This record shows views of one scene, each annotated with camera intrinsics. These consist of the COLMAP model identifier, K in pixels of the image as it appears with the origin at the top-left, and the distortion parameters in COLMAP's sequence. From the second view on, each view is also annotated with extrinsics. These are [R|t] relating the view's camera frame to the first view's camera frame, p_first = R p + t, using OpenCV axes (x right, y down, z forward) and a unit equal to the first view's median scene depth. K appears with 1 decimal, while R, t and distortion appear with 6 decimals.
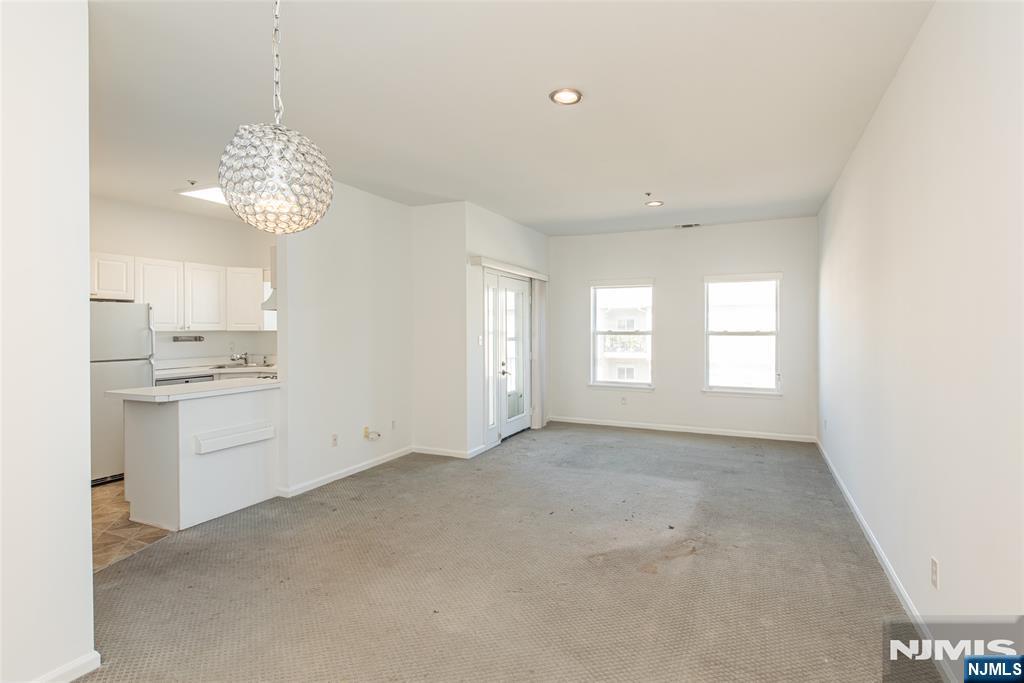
lens RADIAL K [[518.5, 0, 515.2], [0, 518.5, 329.3], [0, 0, 1]] dist [0.005573, 0.001682]
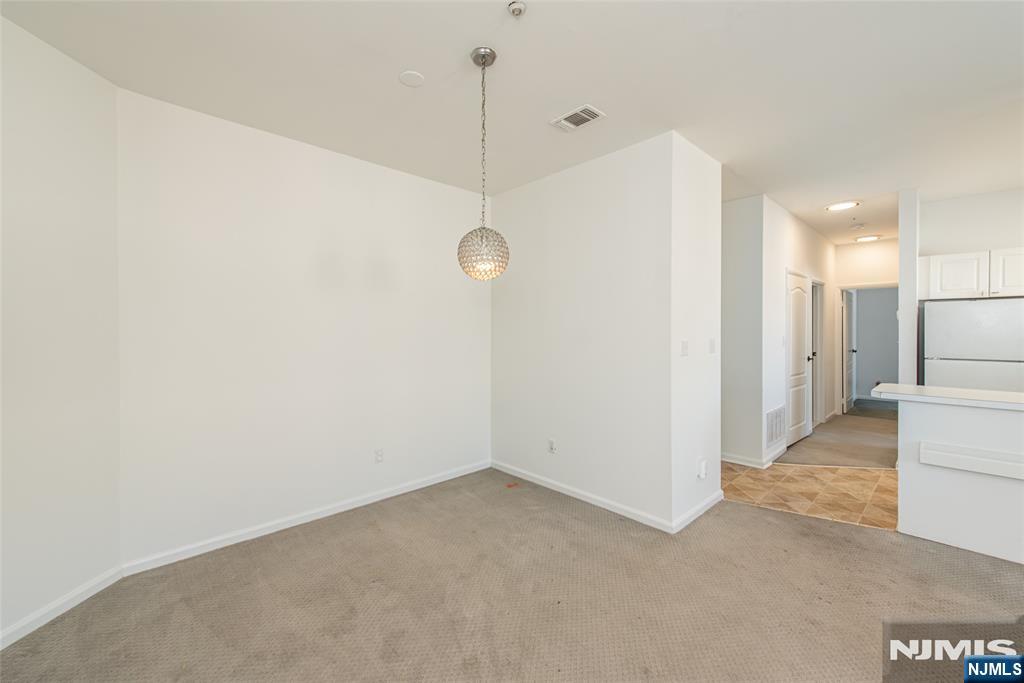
lens RADIAL K [[409.7, 0, 514.0], [0, 409.7, 331.5], [0, 0, 1]] dist [0.005714, -0.002979]
pose [[-0.365327, 0.011531, -0.930808, 0.186086], [0.004754, 0.999933, 0.010521, -0.004157], [0.930867, -0.000581, -0.365358, 0.319871]]
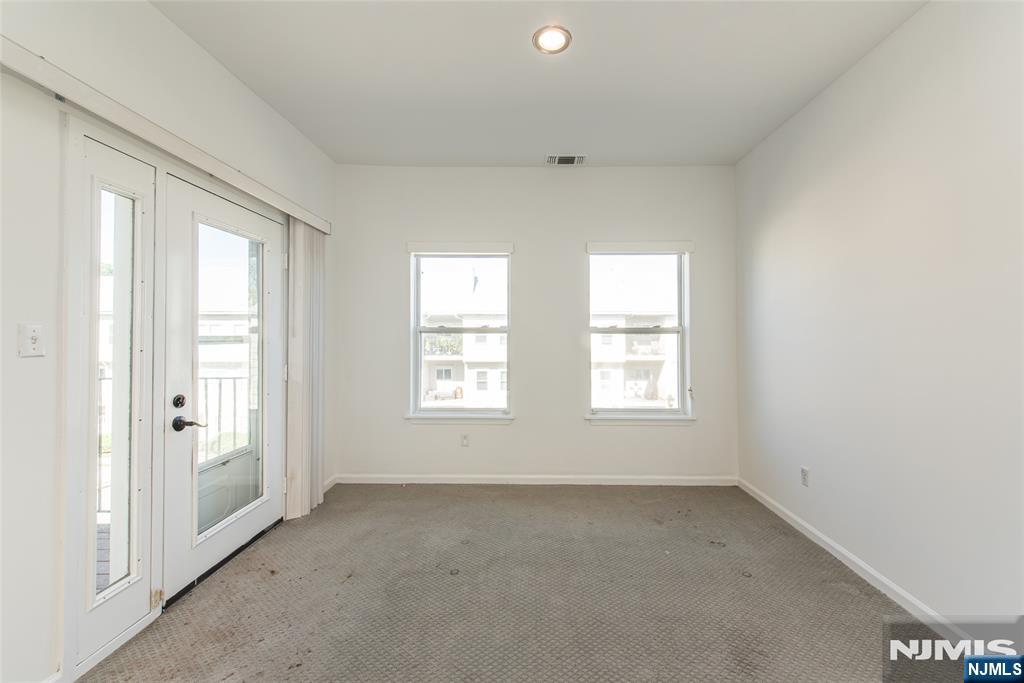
lens RADIAL K [[409.7, 0, 533.8], [0, 409.7, 331.0], [0, 0, 1]] dist [0.005714, -0.002979]
pose [[0.906178, 0.008681, 0.422808, 0.082354], [-0.003585, 0.999911, -0.012847, 0.015580], [-0.422882, 0.010126, 0.906128, 0.564417]]
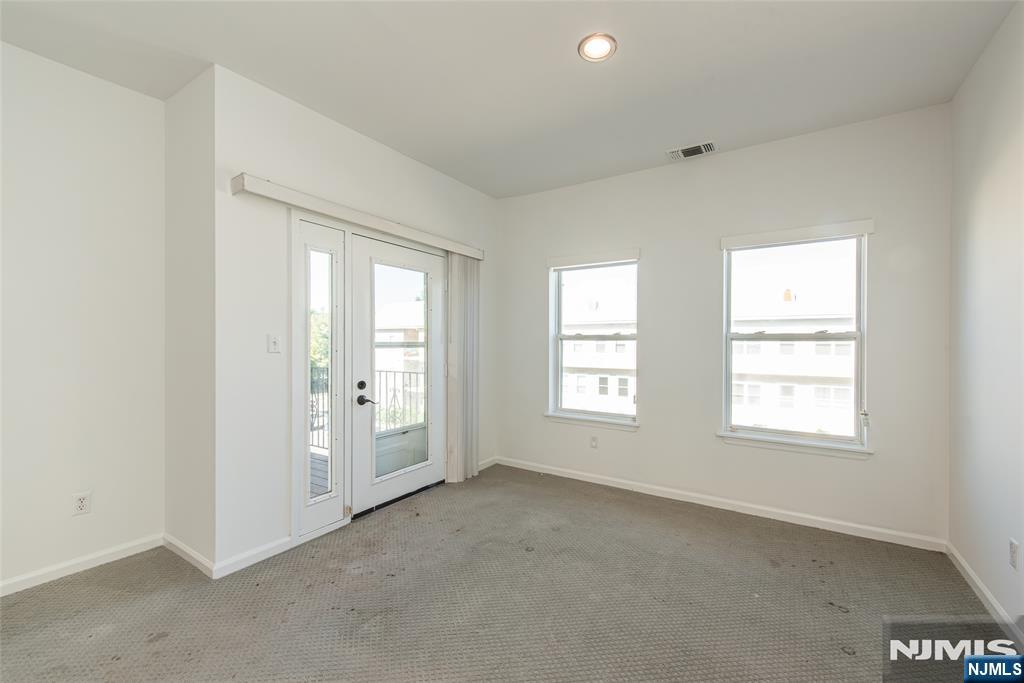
lens RADIAL K [[409.7, 0, 543.9], [0, 409.7, 347.3], [0, 0, 1]] dist [0.005714, -0.002979]
pose [[0.994811, 0.008613, -0.101372, 0.212357], [-0.007755, 0.999931, 0.008849, 0.016844], [0.101442, -0.008017, 0.994809, 0.522378]]
